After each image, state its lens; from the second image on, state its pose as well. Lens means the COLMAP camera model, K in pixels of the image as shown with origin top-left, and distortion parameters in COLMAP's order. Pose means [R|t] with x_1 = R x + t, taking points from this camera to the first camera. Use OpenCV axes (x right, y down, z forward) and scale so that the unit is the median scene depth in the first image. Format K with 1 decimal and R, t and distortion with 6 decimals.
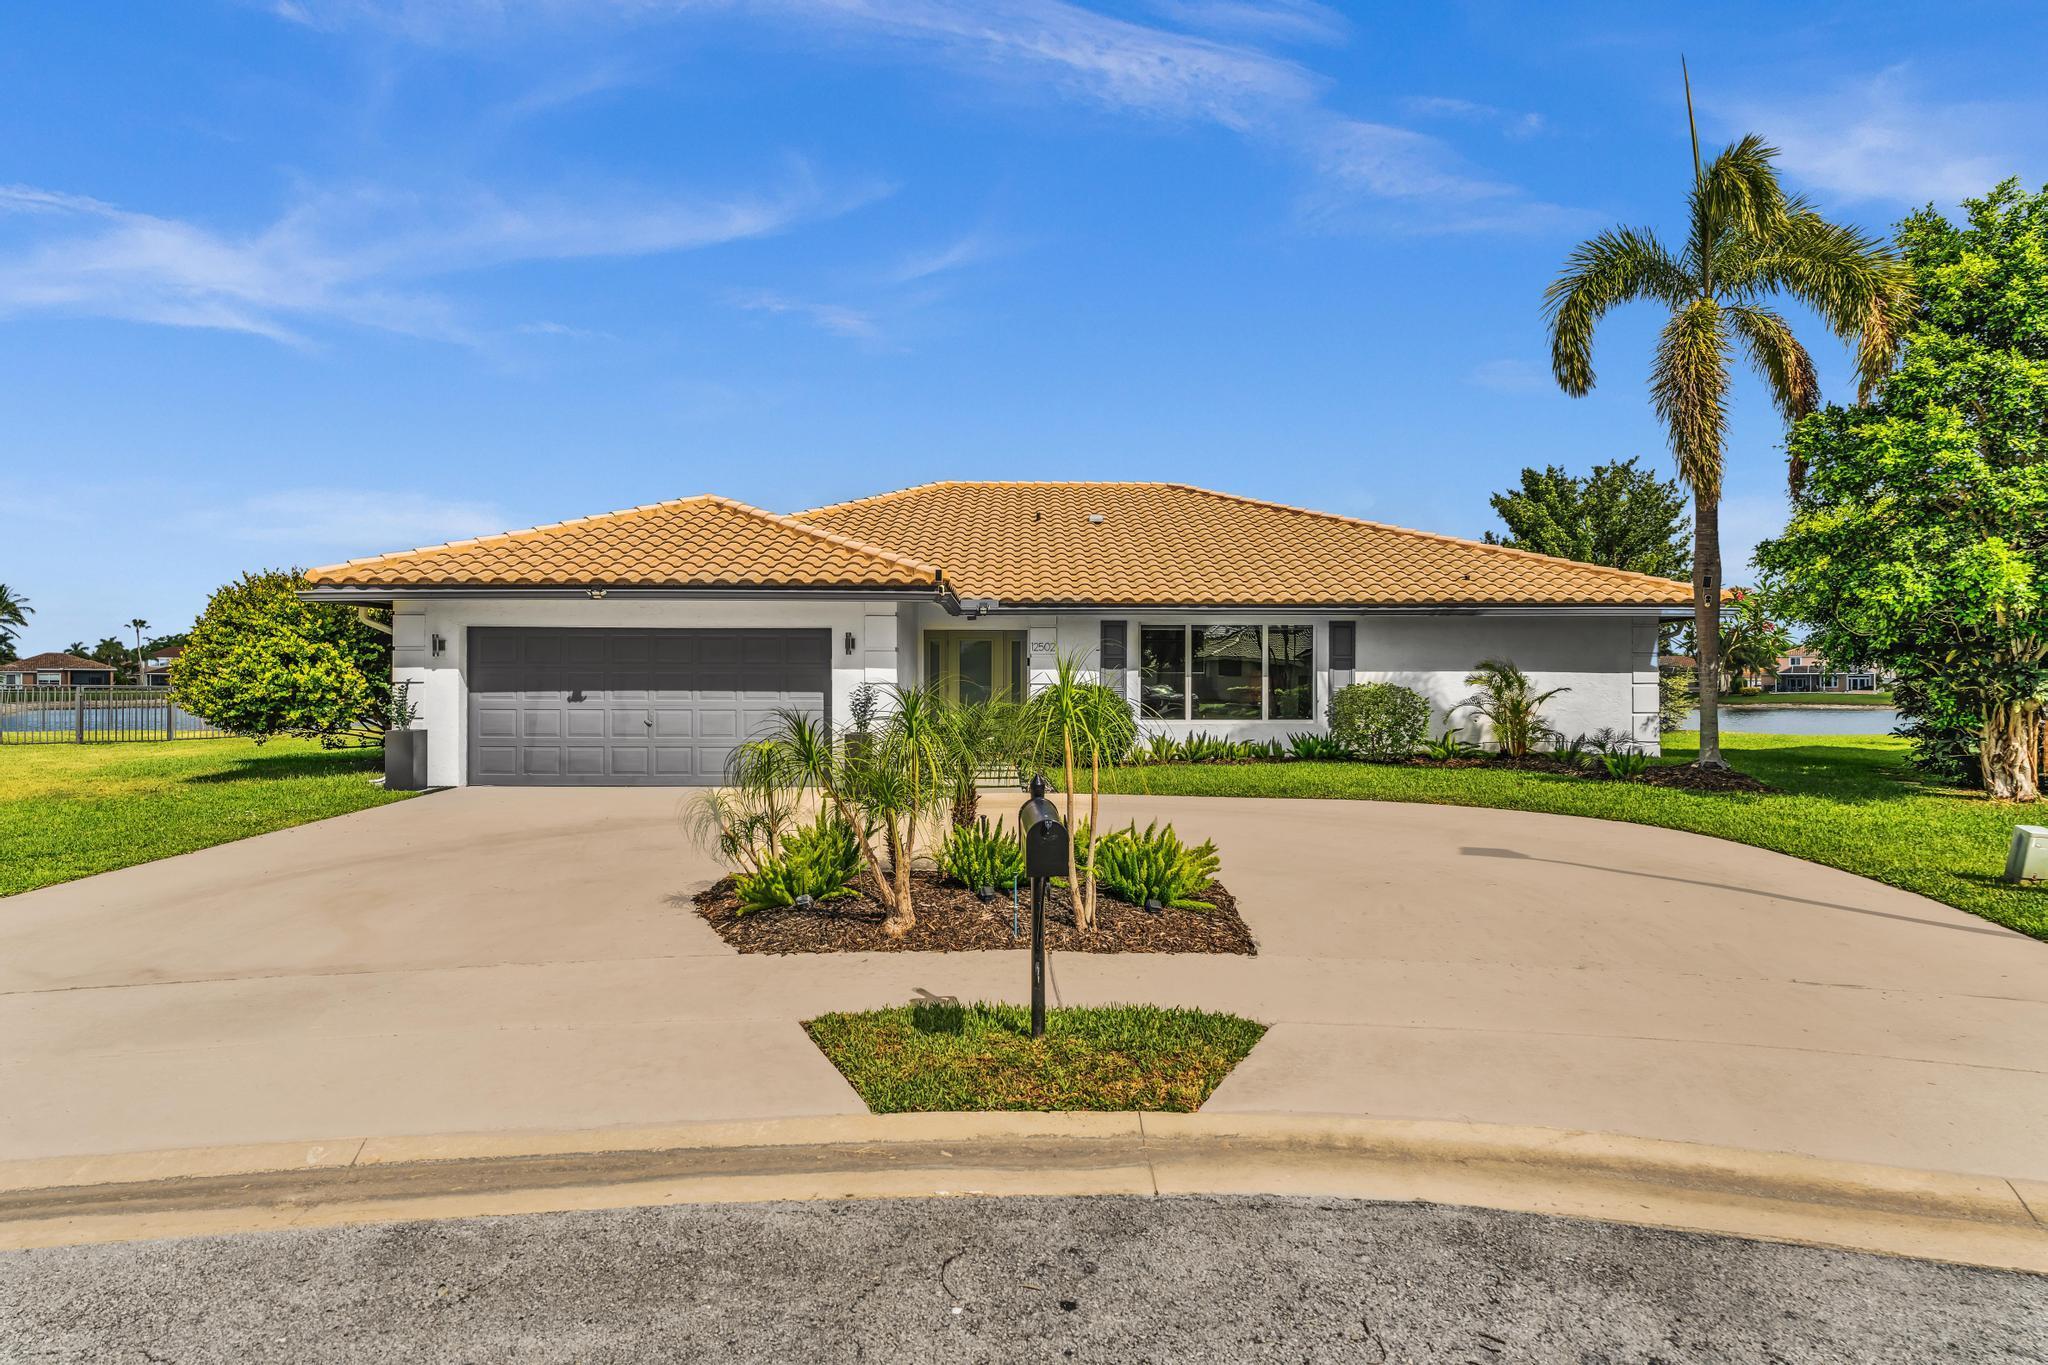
lens RADIAL K [[1063.7, 0, 1020.2], [0, 1063.7, 682.1], [0, 0, 1]] dist [0.000428, 0.000307]
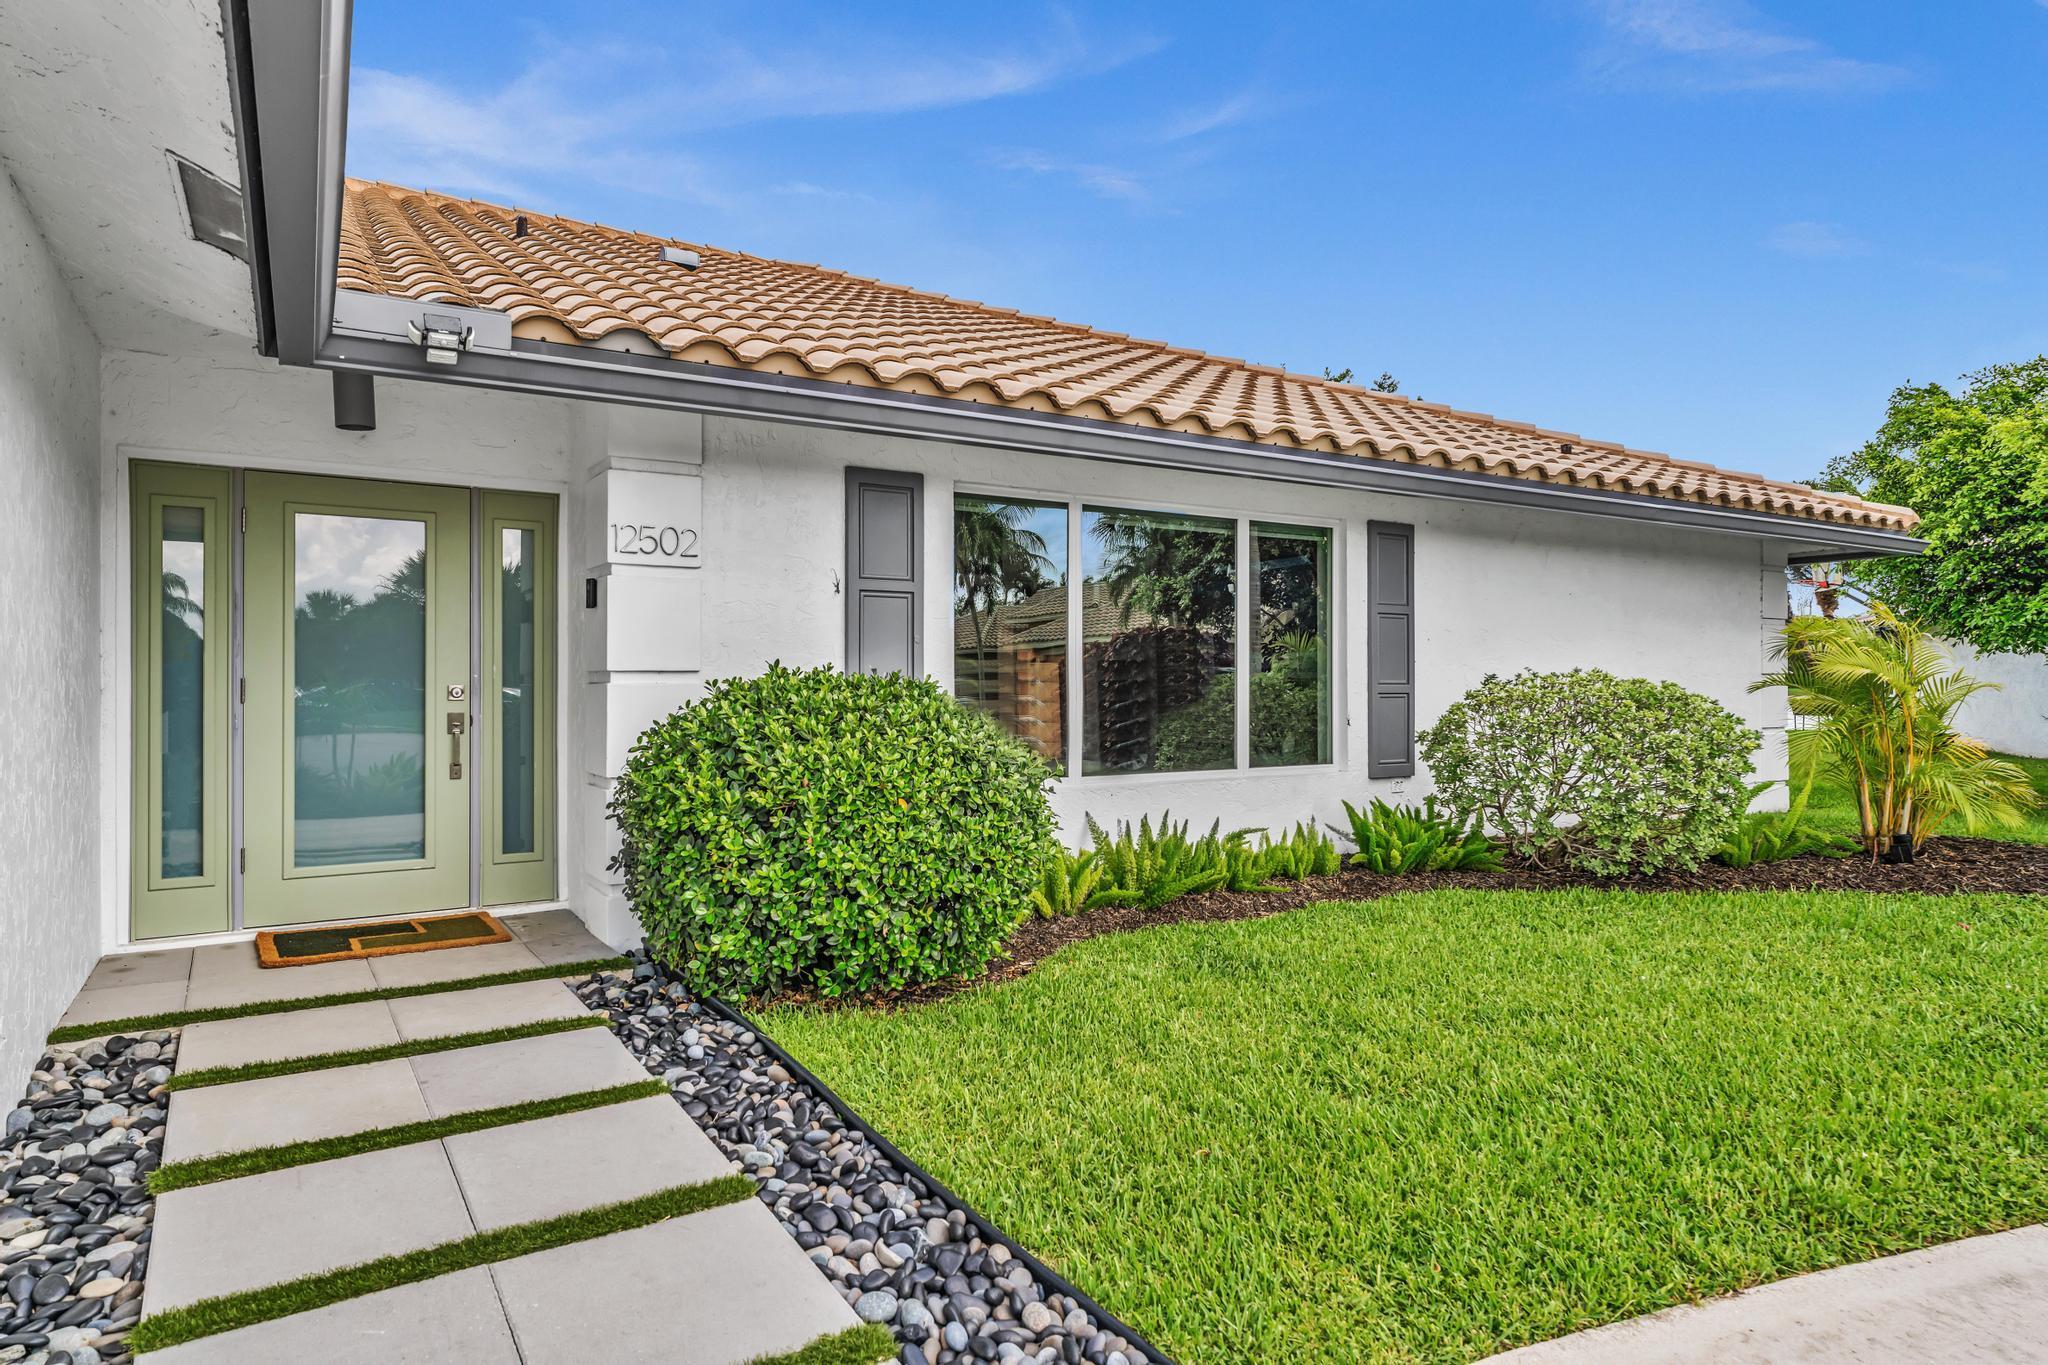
lens RADIAL K [[1178.3, 0, 1024.0], [0, 1178.3, 682.5], [0, 0, 1]] dist [-0.000068, 0.000006]
pose [[0.852511, -0.000473, 0.522709, -0.061470], [-0.002173, 0.999988, 0.004449, 0.004125], [-0.522705, -0.004928, 0.852500, 0.874025]]
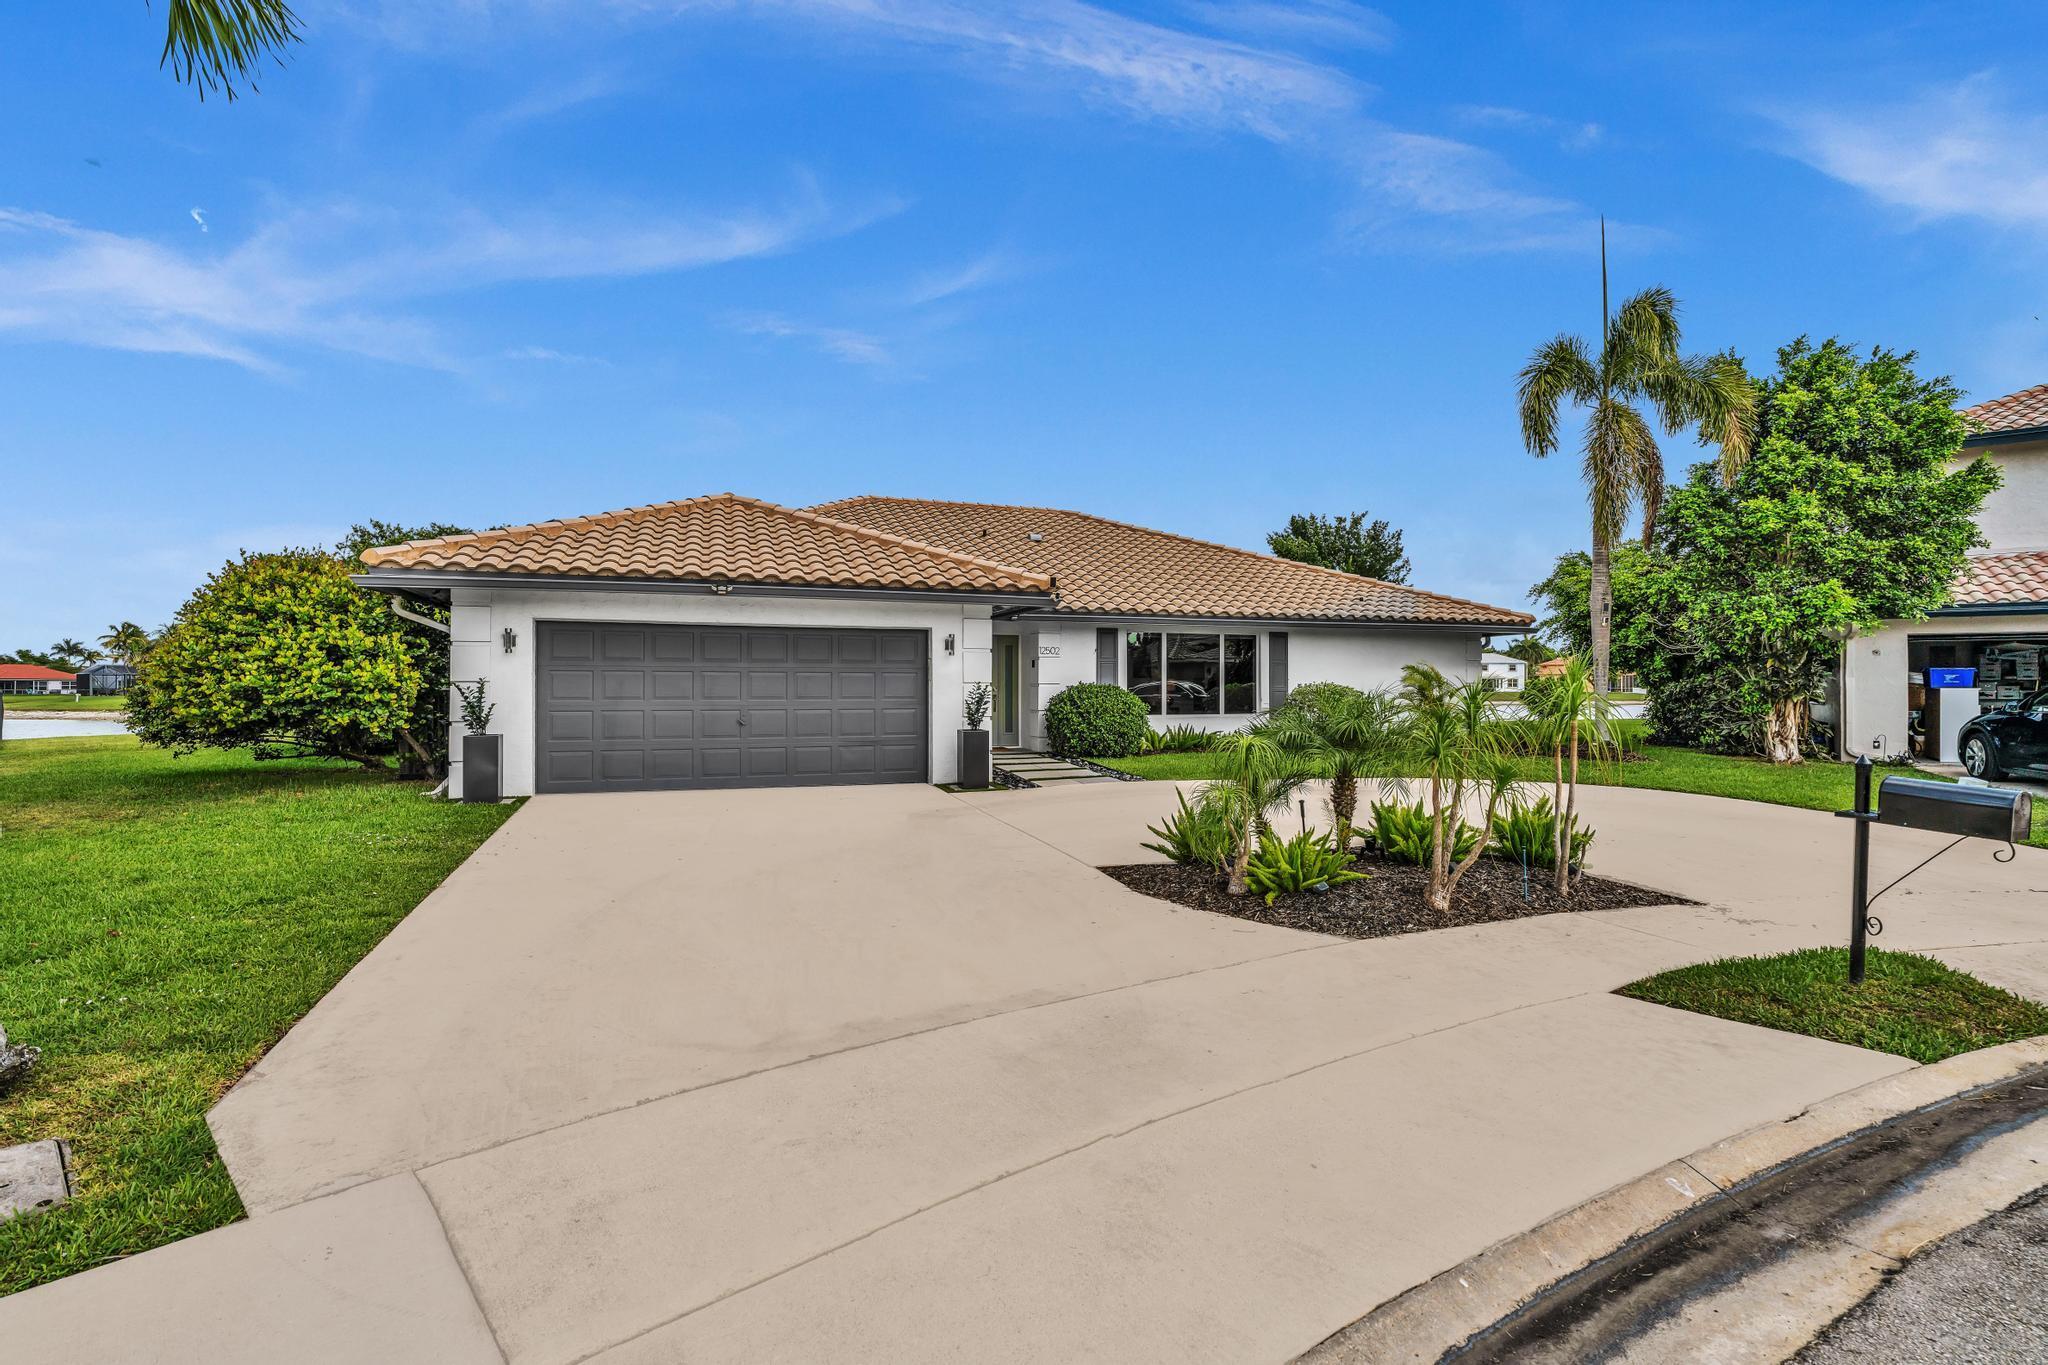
lens RADIAL K [[921.0, 0, 1018.2], [0, 921.0, 680.7], [0, 0, 1]] dist [-0.002563, -0.000281]
pose [[0.946105, 0.000705, 0.323858, -0.401616], [0.000644, 0.999992, -0.004059, 0.003349], [-0.323859, 0.004049, 0.946097, 0.119966]]
